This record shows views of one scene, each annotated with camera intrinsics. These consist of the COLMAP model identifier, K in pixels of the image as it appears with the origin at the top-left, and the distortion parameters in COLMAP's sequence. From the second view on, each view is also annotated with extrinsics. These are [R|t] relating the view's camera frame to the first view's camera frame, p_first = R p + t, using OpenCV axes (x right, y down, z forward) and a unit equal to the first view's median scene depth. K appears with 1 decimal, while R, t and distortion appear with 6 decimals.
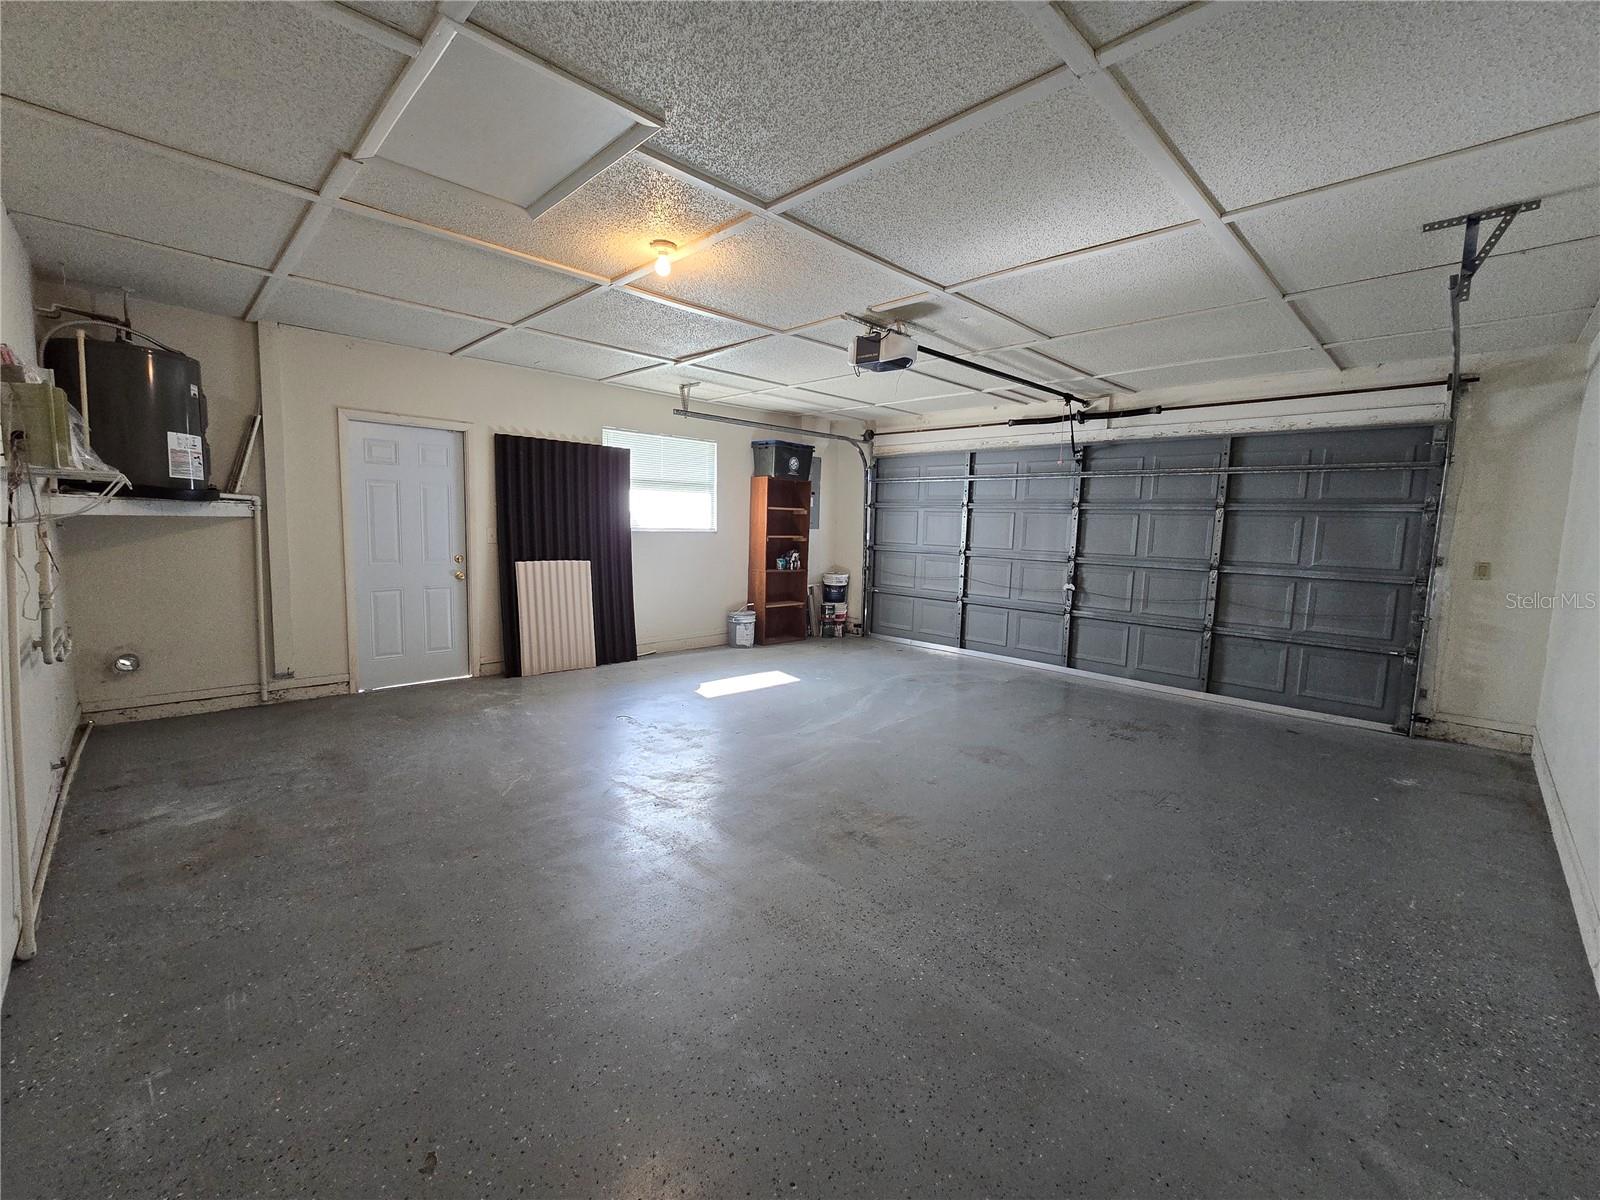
lens RADIAL K [[667.7, 0, 796.1], [0, 667.7, 594.1], [0, 0, 1]] dist [-0.005112, 0.002336]
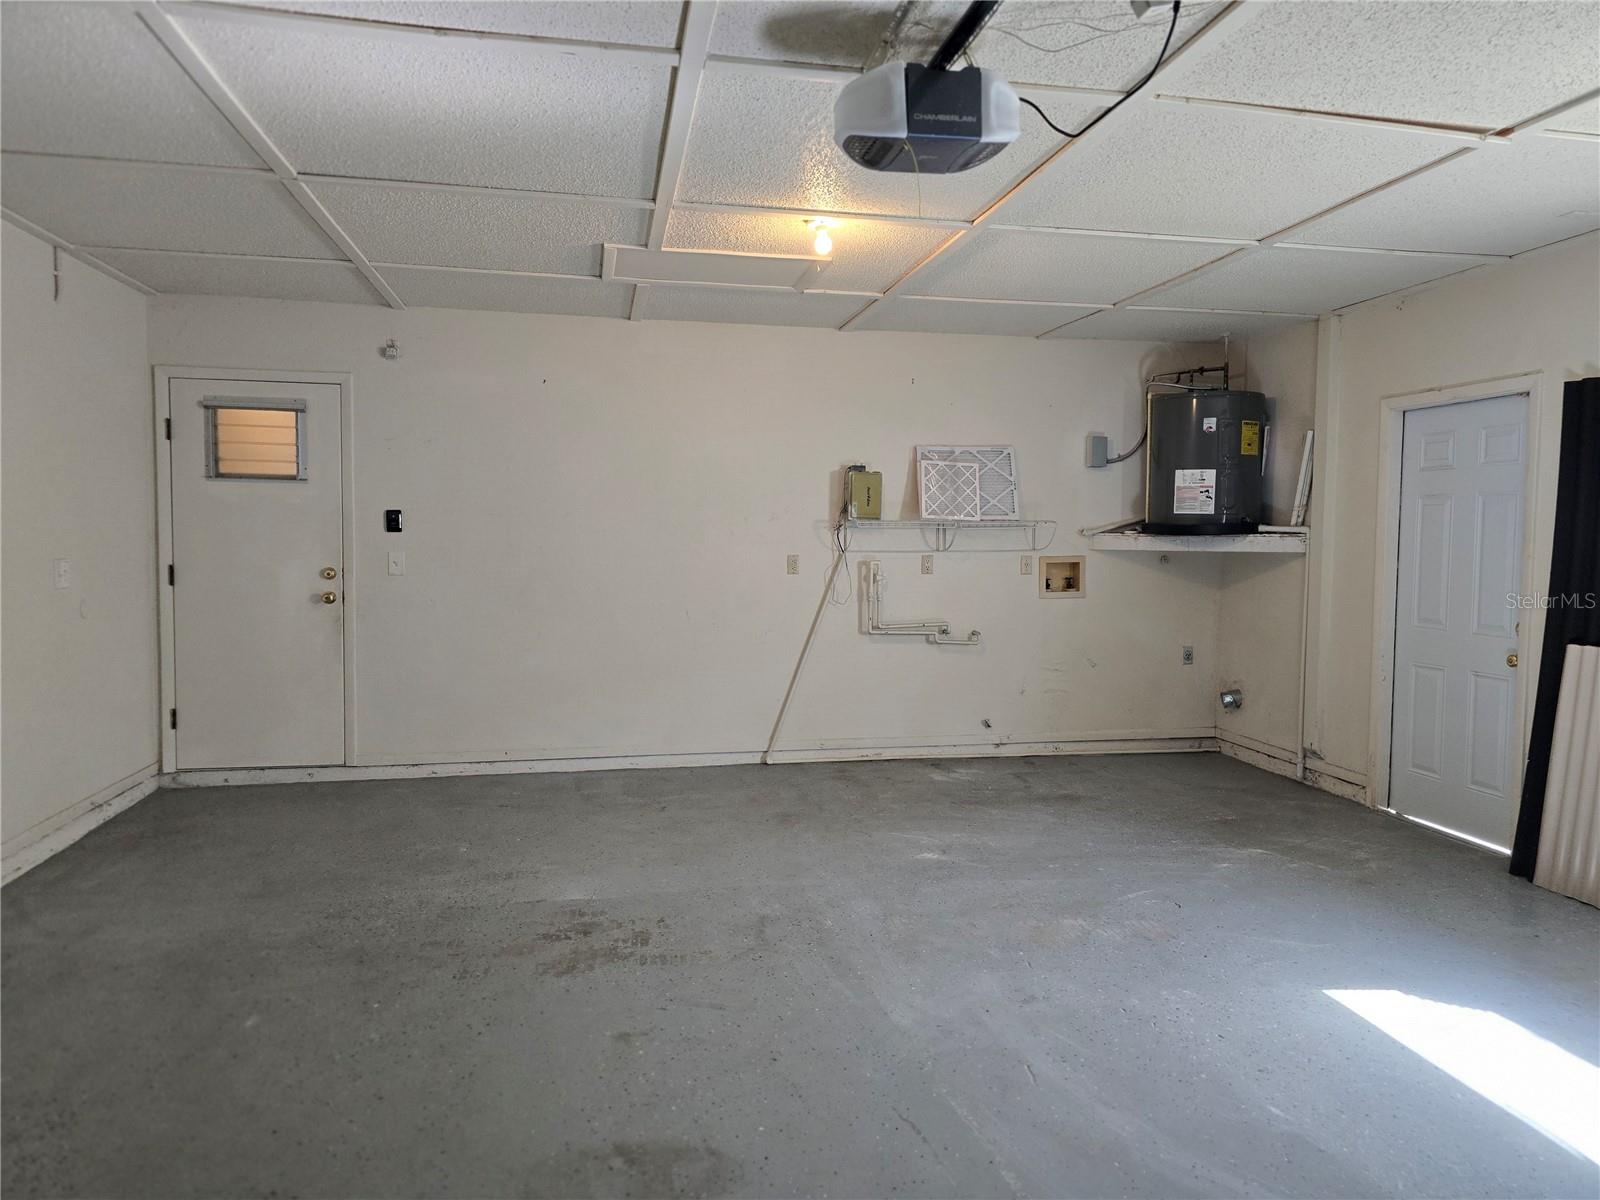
lens RADIAL K [[1063.6, 0, 800.0], [0, 1063.6, 600.0], [0, 0, 1]] dist [0.020717, -0.000677]
pose [[-0.544375, 0.019786, -0.838608, 0.731939], [-0.113231, 0.988839, 0.096834, -0.130425], [0.831164, 0.147671, -0.536059, 1.355800]]
